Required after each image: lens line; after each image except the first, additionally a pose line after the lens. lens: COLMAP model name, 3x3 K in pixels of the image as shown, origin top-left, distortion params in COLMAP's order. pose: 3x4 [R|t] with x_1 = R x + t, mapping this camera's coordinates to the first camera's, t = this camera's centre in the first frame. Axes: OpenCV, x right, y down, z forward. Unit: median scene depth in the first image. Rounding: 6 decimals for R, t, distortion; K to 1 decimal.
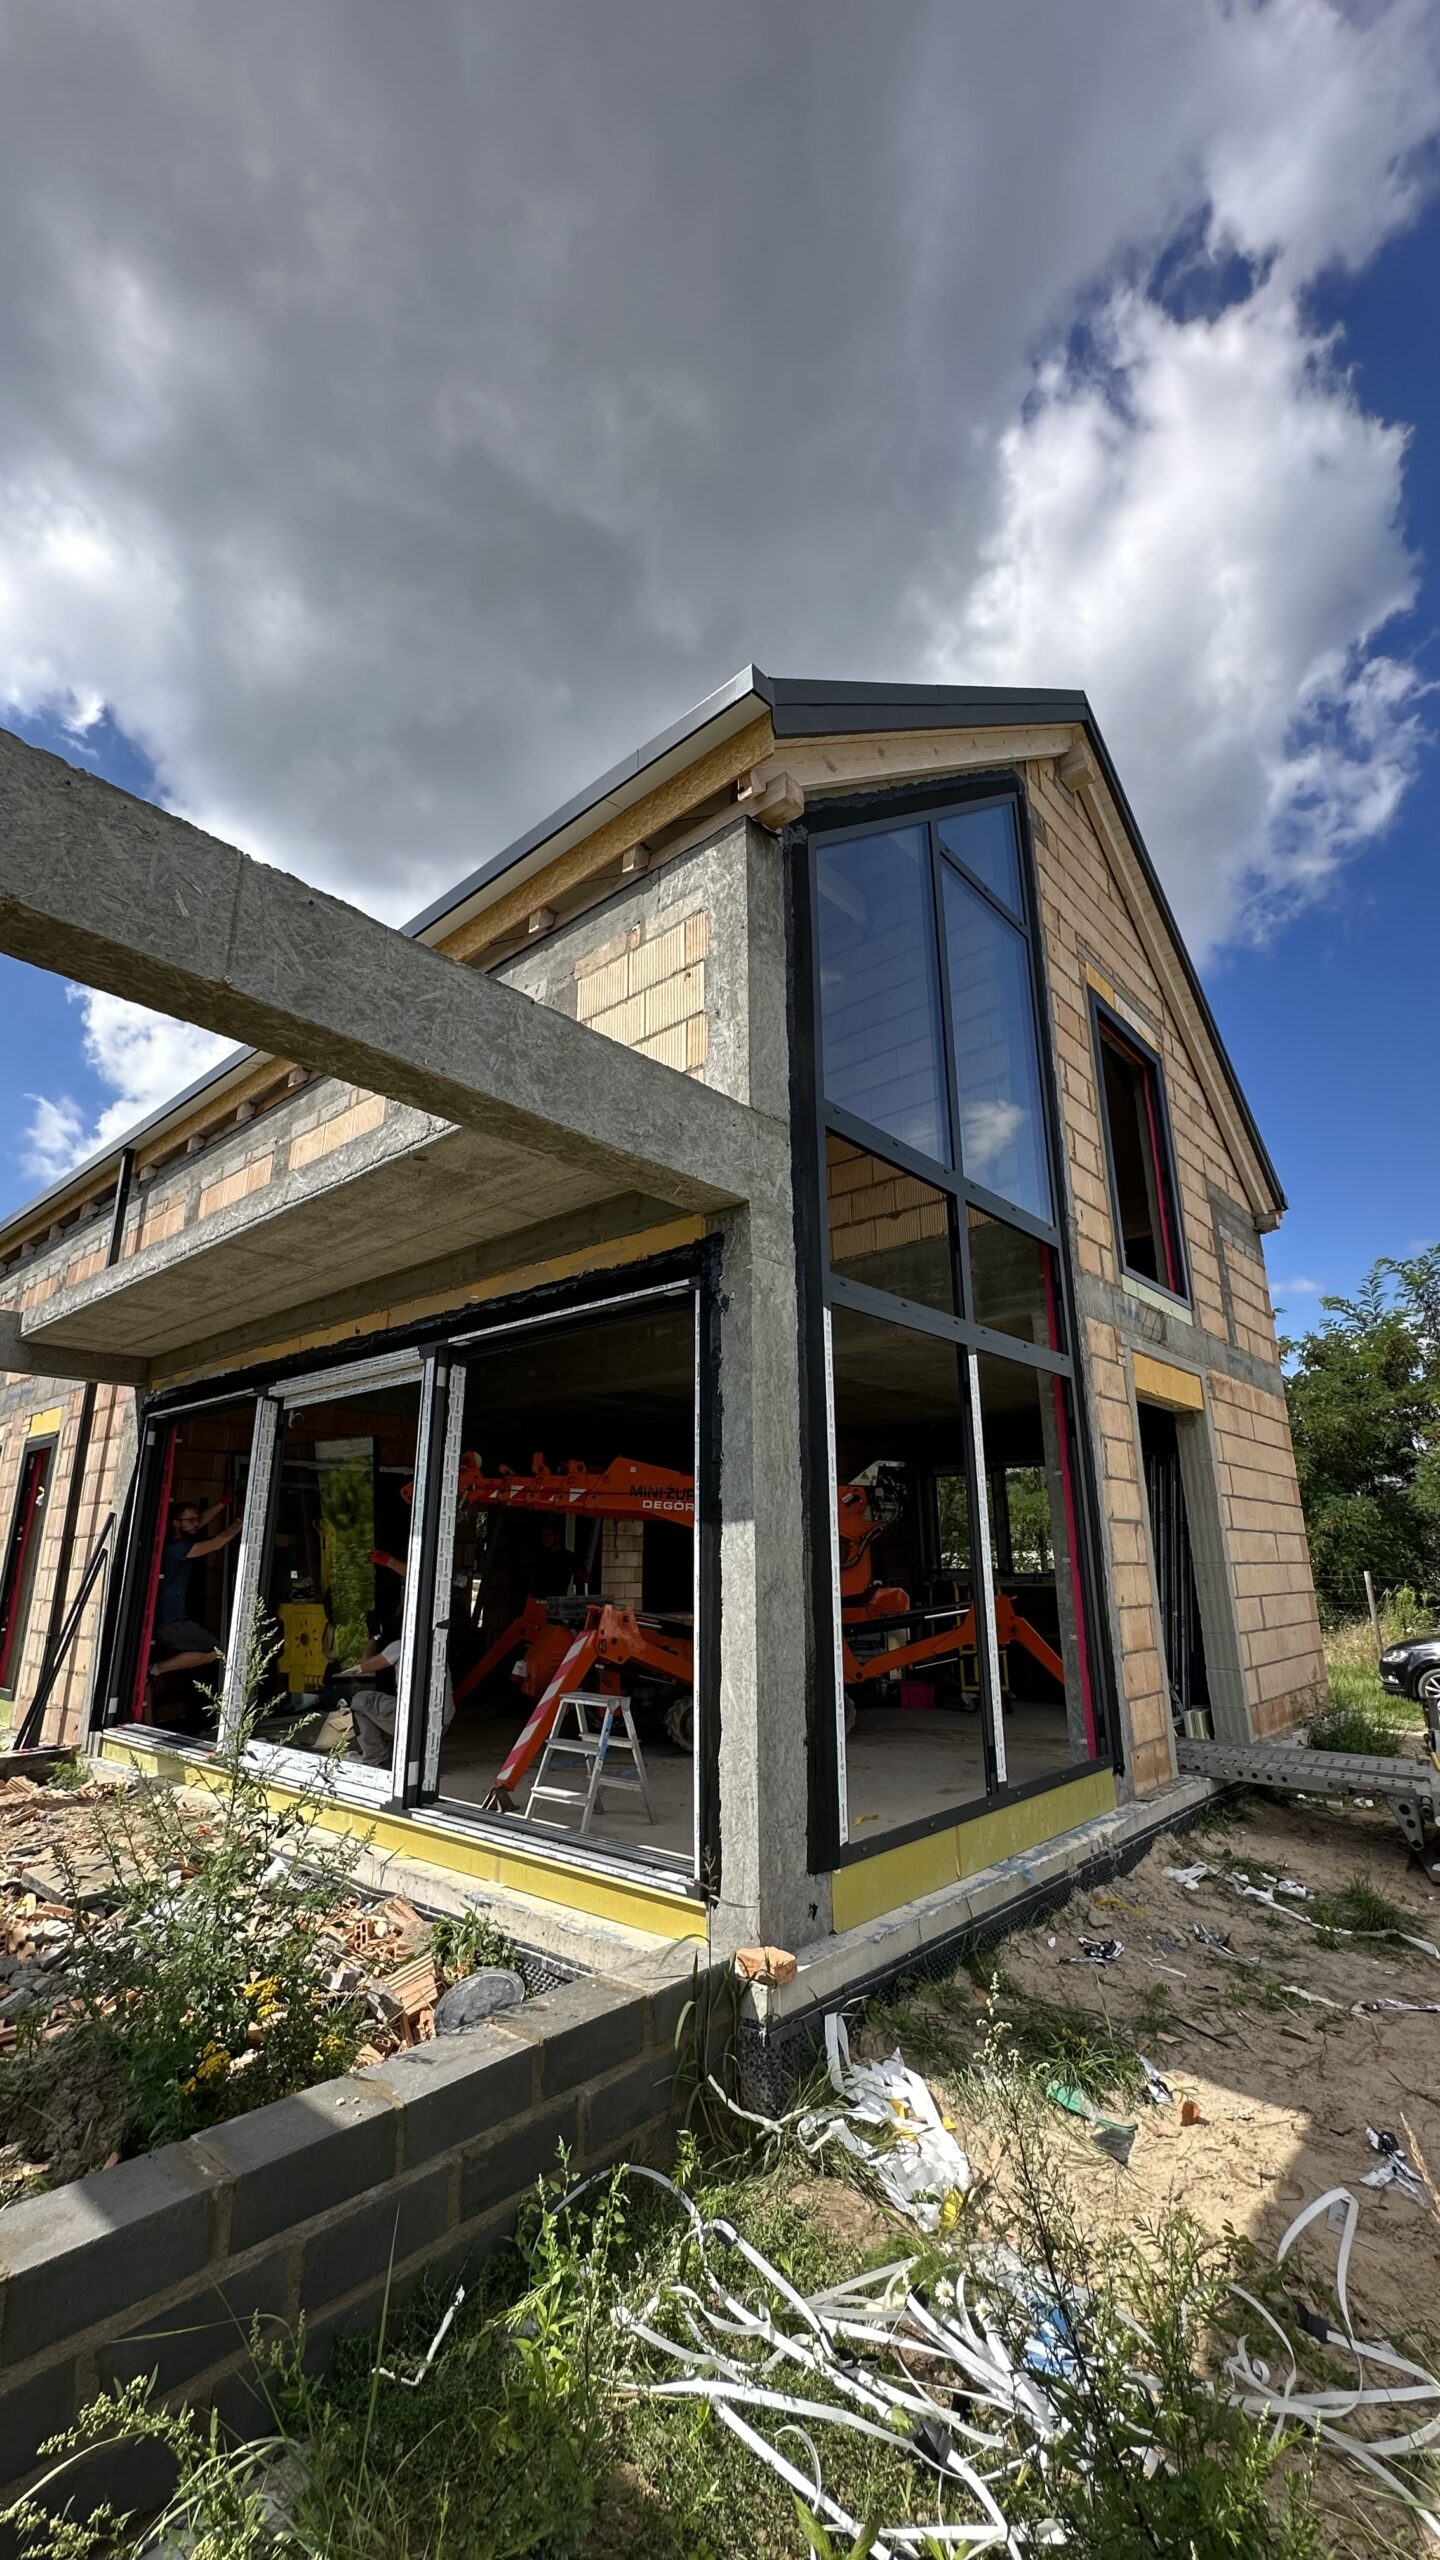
lens RADIAL K [[1023.0, 0, 717.6], [0, 1023.0, 1279.6], [0, 0, 1]] dist [-0.023123, -0.000051]
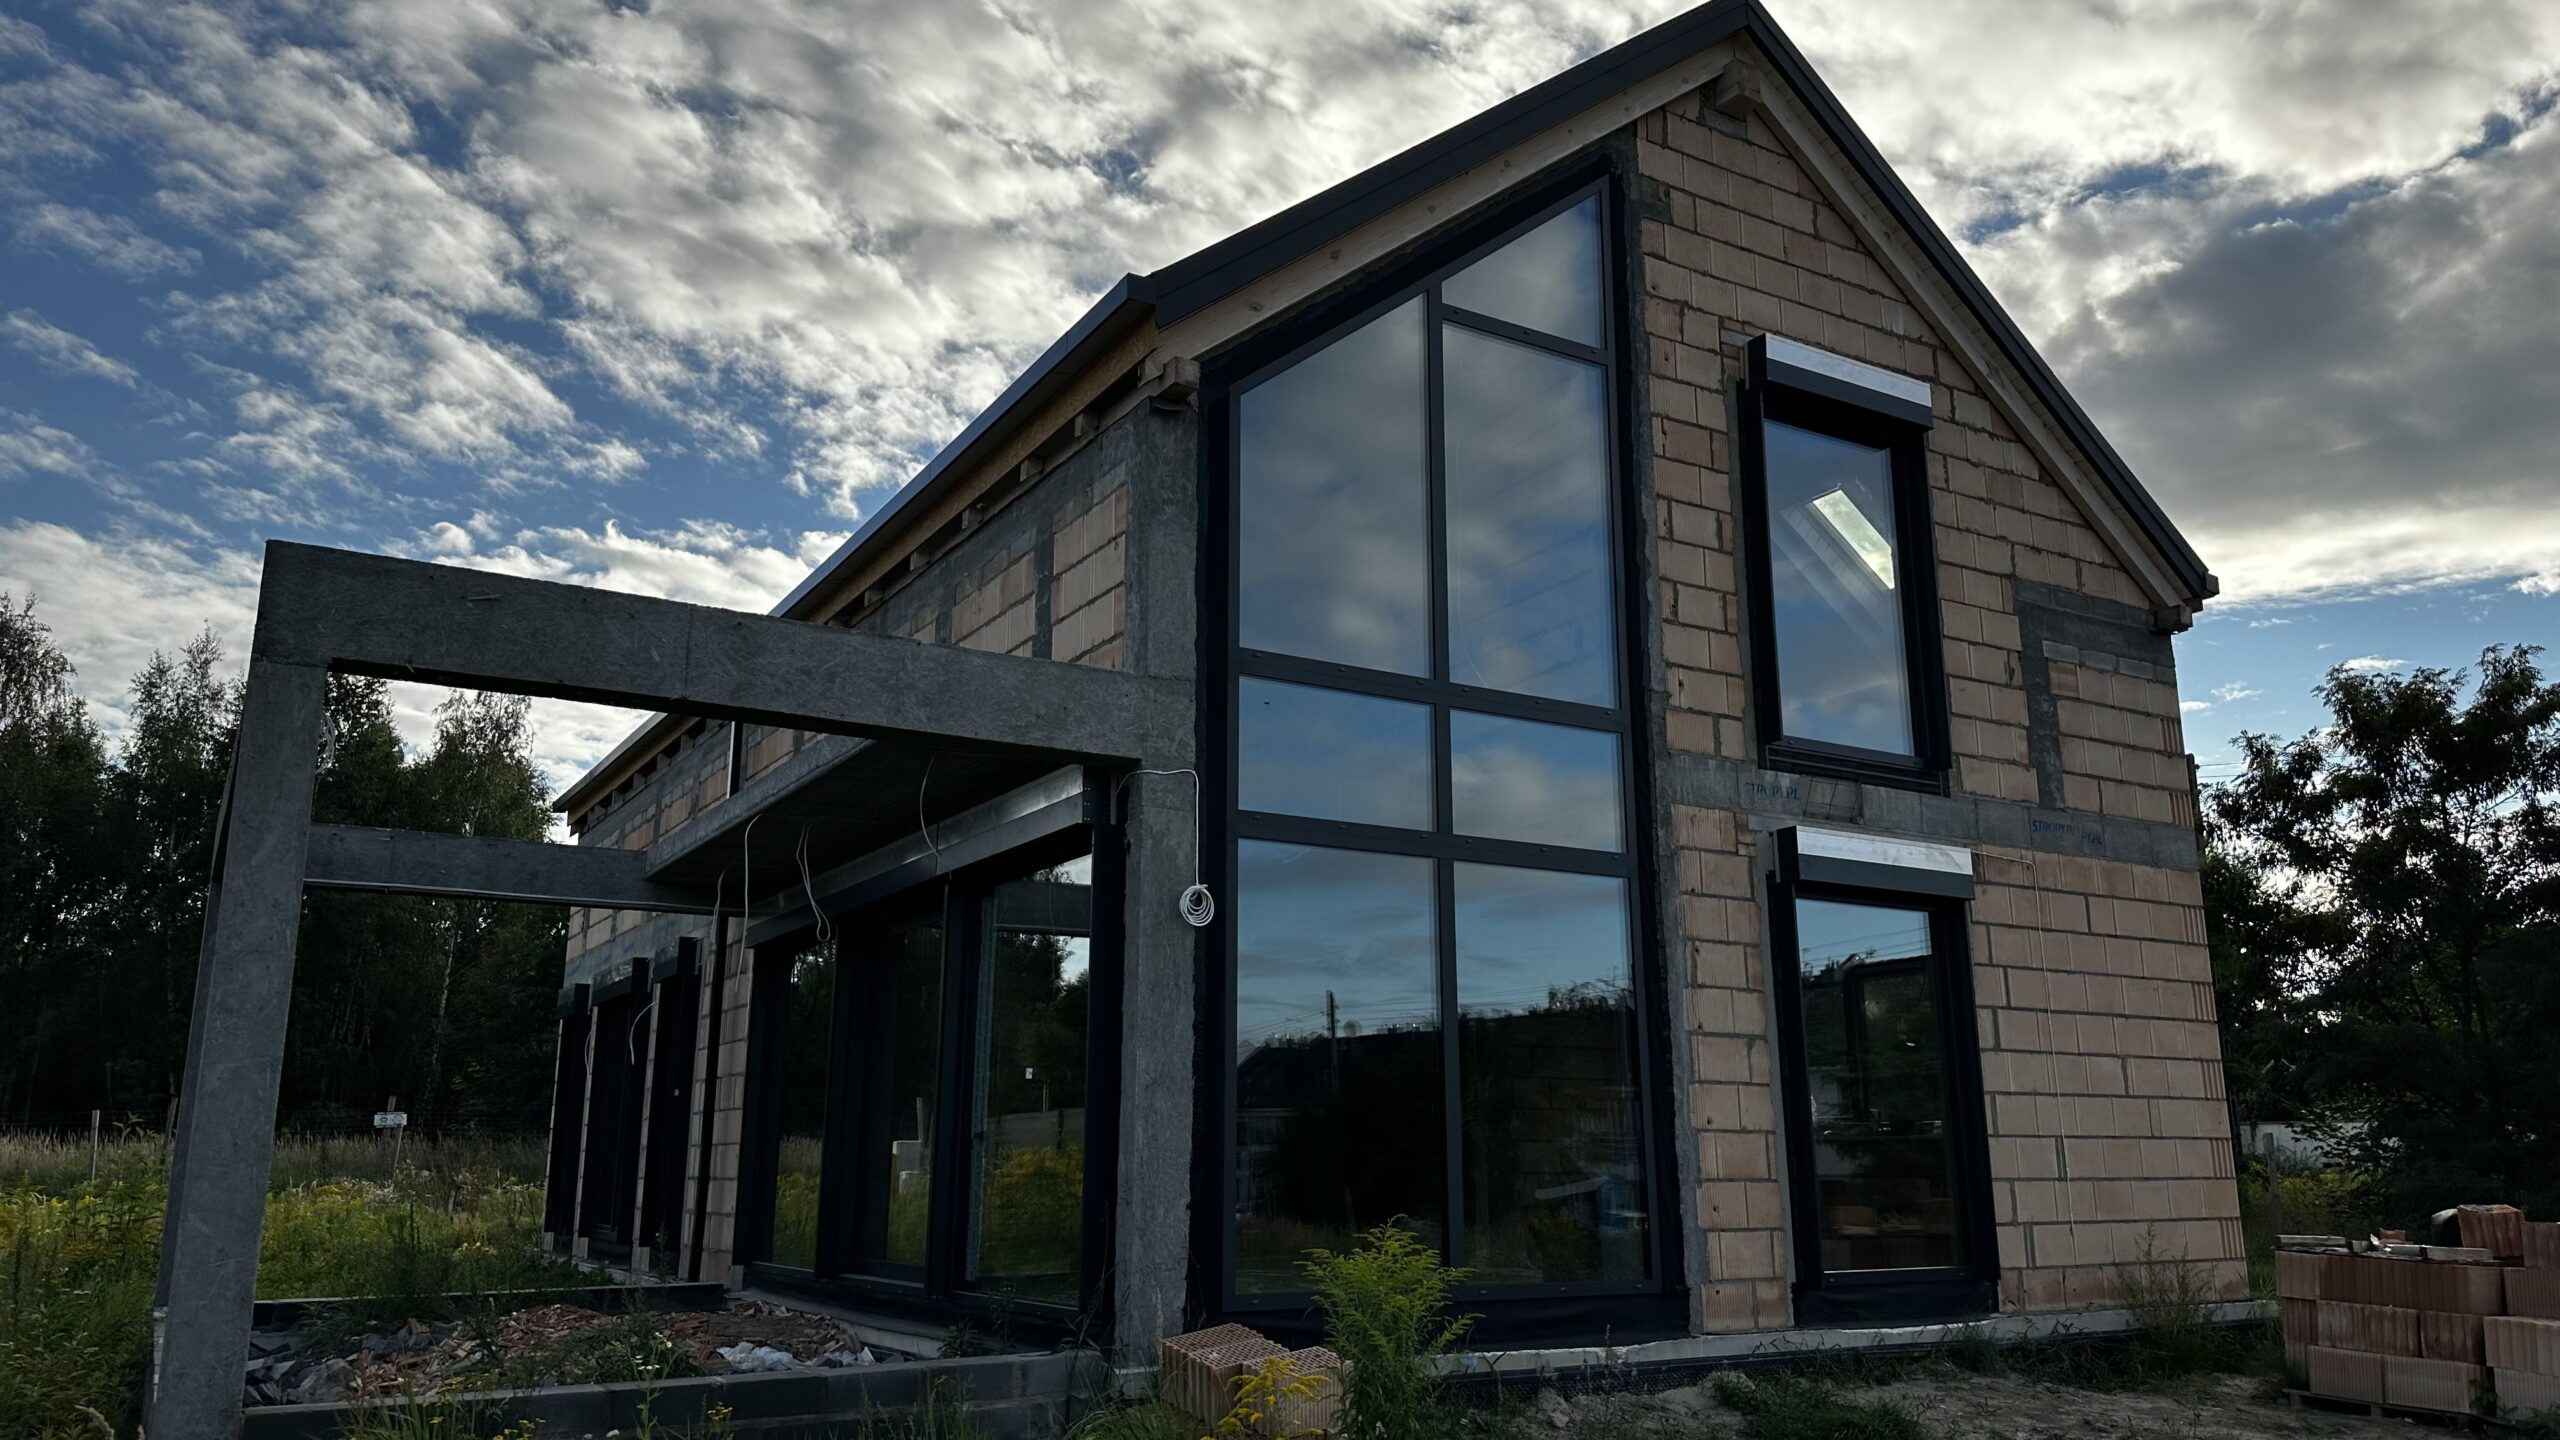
lens RADIAL K [[1792.9, 0, 1285.9], [0, 1792.9, 733.3], [0, 0, 1]] dist [0.067791, -0.000440]
pose [[0.953014, -0.066012, -0.295647, 0.793377], [0.078074, 0.996521, 0.029168, -0.153014], [0.292693, -0.050880, 0.954852, -0.914572]]
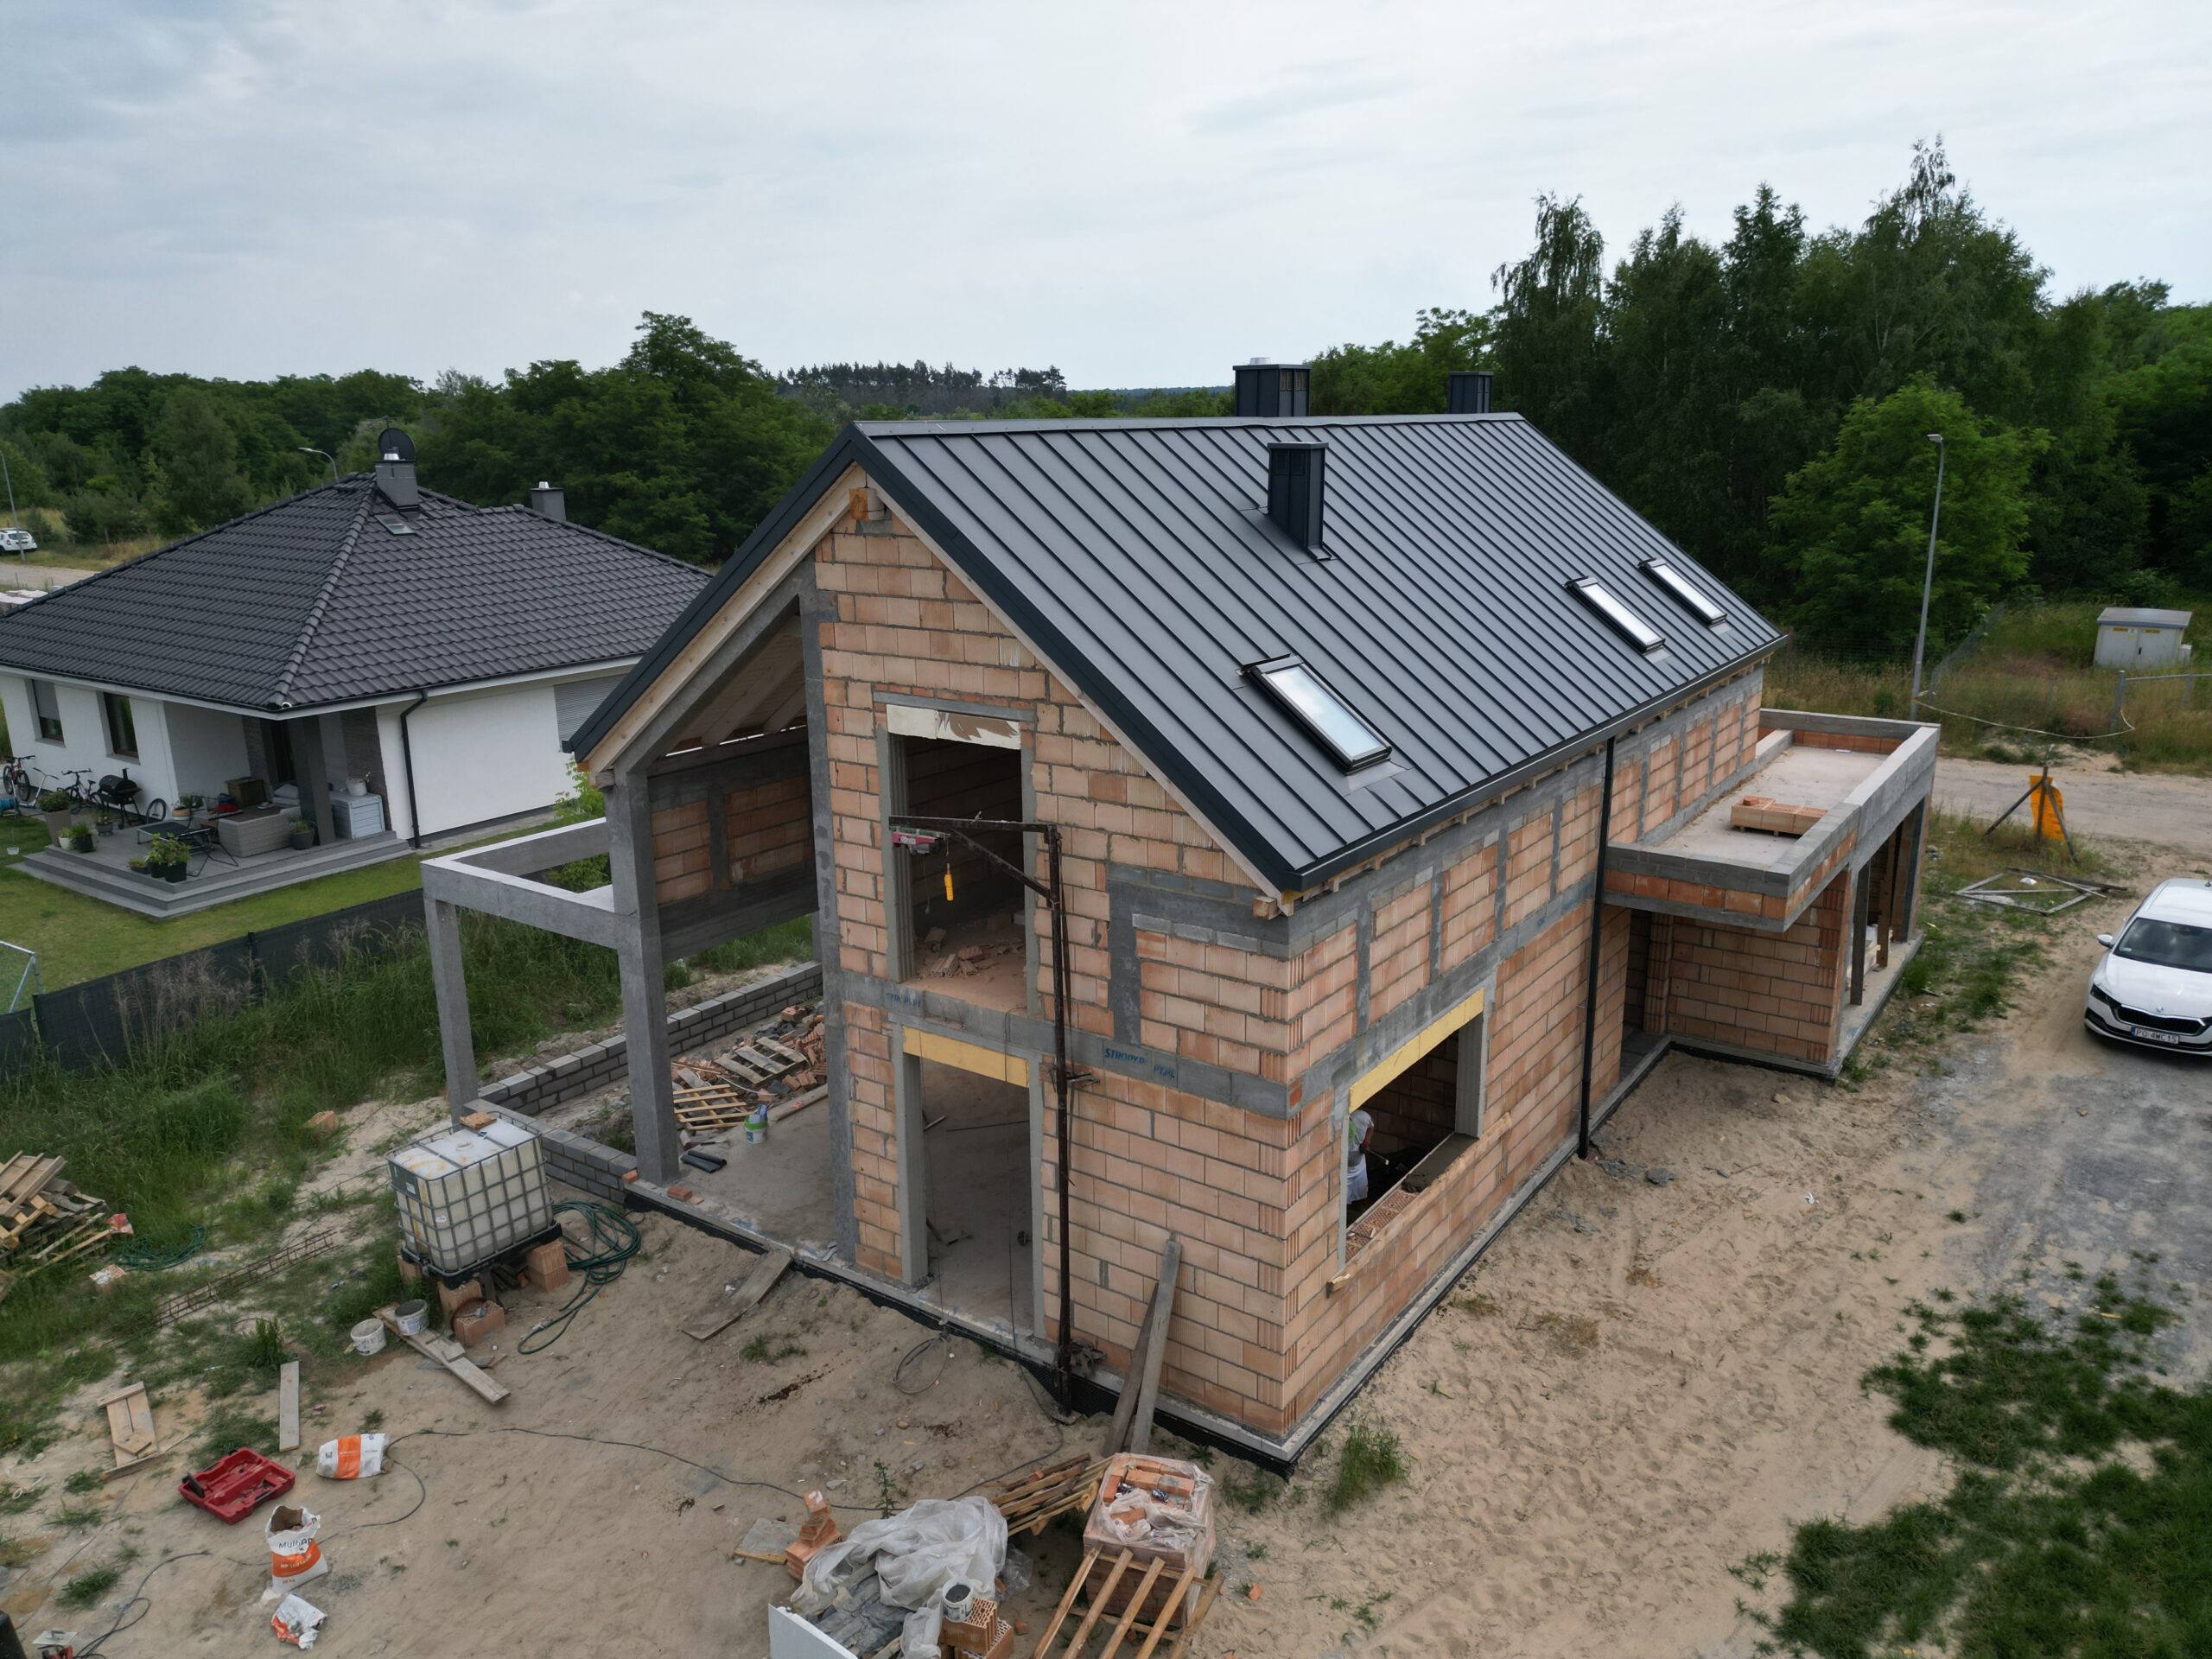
lens RADIAL K [[1560.7, 0, 1104.6], [0, 1560.7, 823.6], [0, 0, 1]] dist [0.043607, 0.000902]
pose [[0.113144, 0.249143, -0.961835, 4.039526], [0.275639, 0.922183, 0.271296, -1.143677], [0.954579, -0.295815, 0.035666, 2.166508]]
